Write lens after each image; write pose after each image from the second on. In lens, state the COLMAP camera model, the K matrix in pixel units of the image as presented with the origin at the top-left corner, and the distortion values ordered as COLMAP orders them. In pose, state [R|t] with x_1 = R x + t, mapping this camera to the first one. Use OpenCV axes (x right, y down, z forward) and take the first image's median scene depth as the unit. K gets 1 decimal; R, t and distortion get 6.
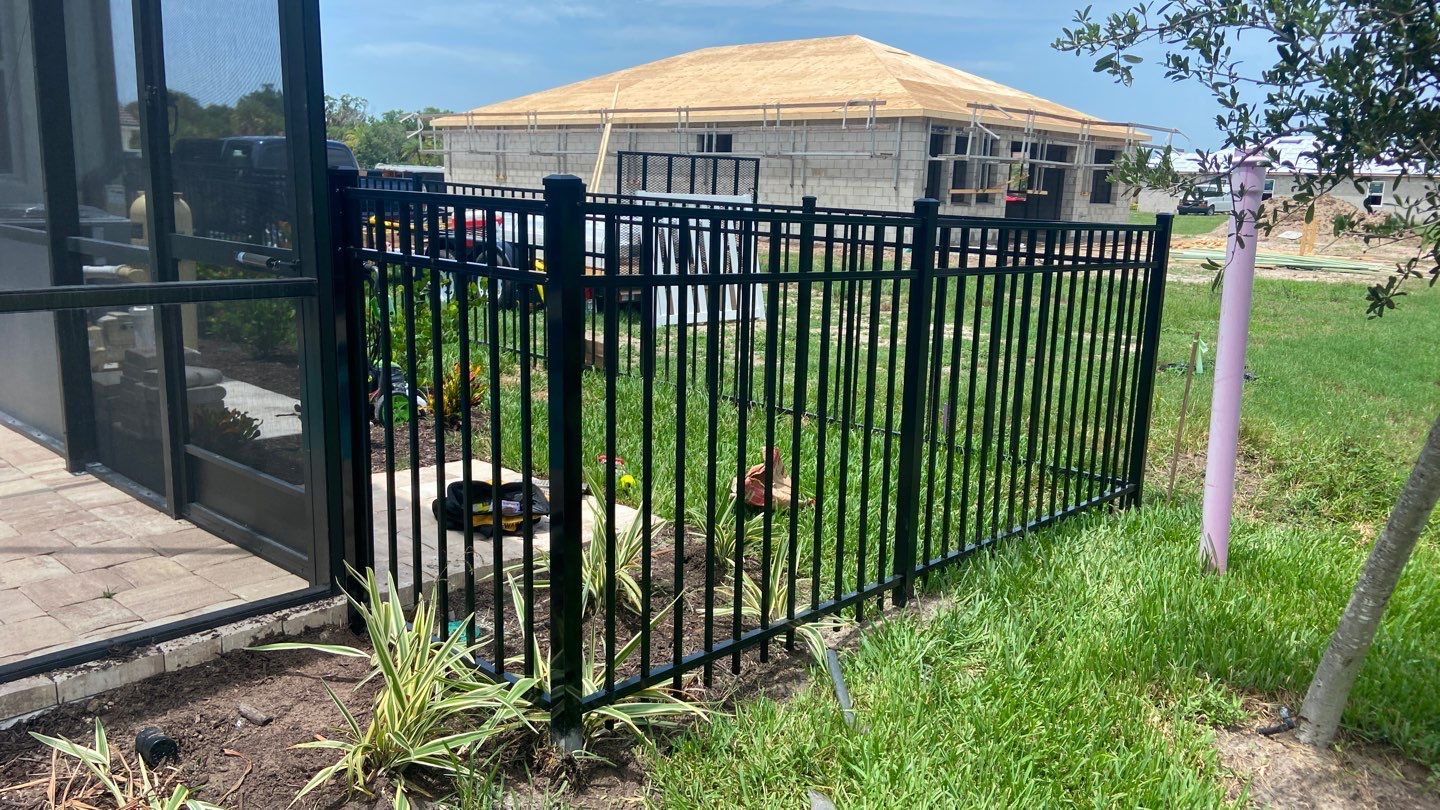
lens RADIAL K [[1075.0, 0, 718.0], [0, 1075.0, 403.3], [0, 0, 1]] dist [0.052784, -0.080390]
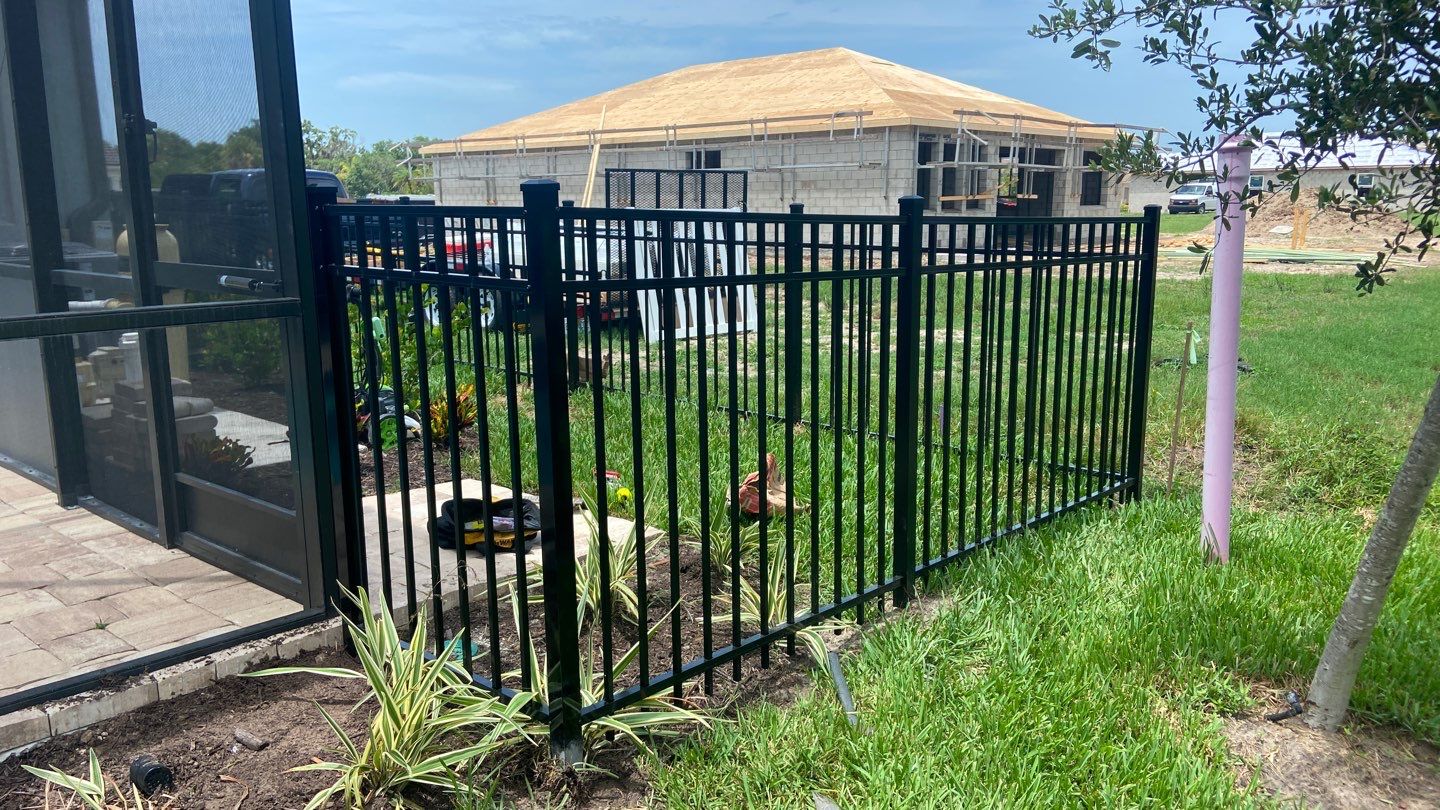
lens RADIAL K [[1075.0, 0, 718.7], [0, 1075.0, 412.2], [0, 0, 1]] dist [0.052784, -0.080390]
pose [[0.999245, -0.038843, 0.001178, 0.005367], [0.038852, 0.999214, -0.007878, 0.007560], [-0.000872, 0.007917, 0.999968, 0.005327]]
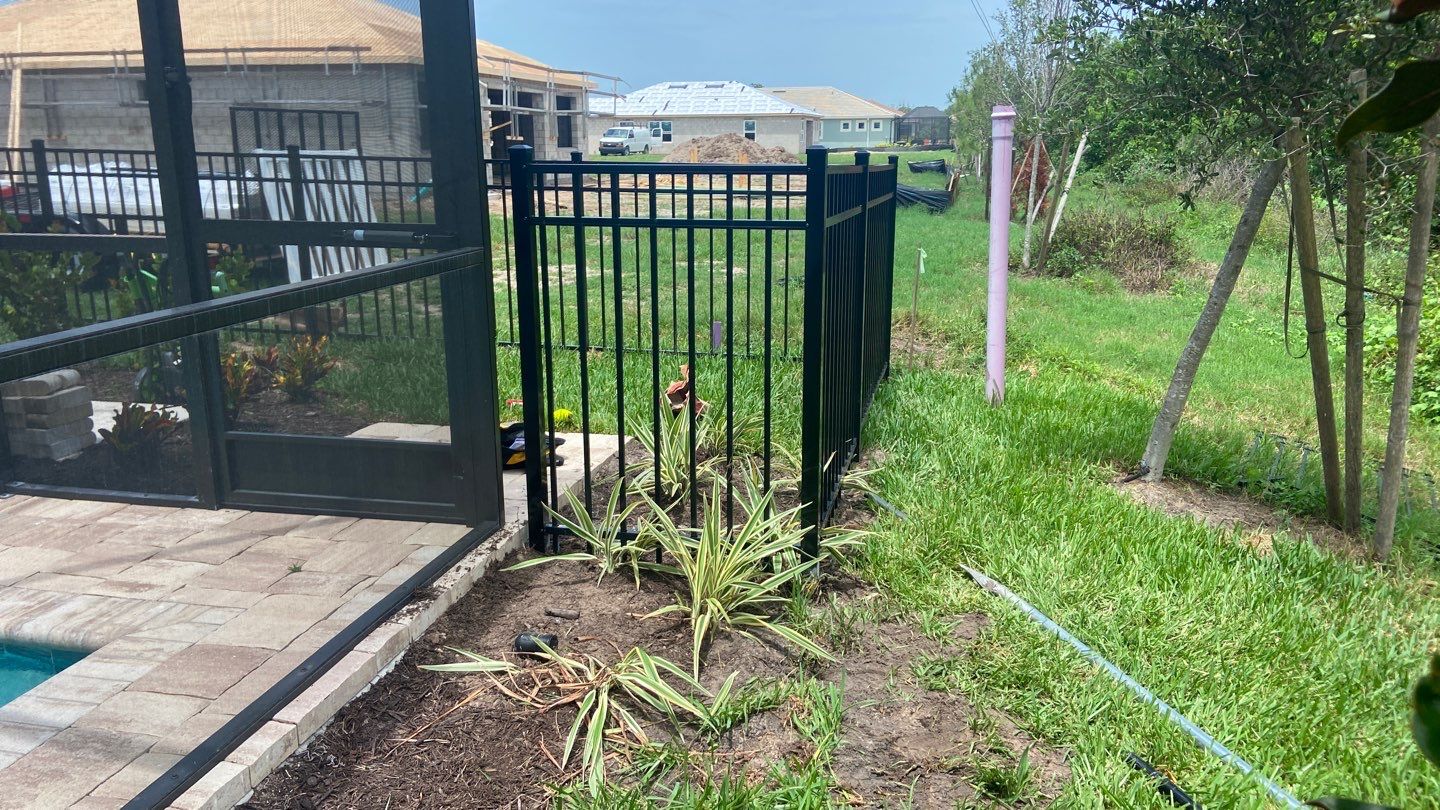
lens RADIAL K [[1075.0, 0, 737.7], [0, 1075.0, 415.9], [0, 0, 1]] dist [0.052784, -0.080390]
pose [[0.858749, -0.153294, 0.488929, -0.459550], [0.124115, 0.988014, 0.091778, -0.006660], [-0.497138, -0.018131, 0.867482, -0.065939]]
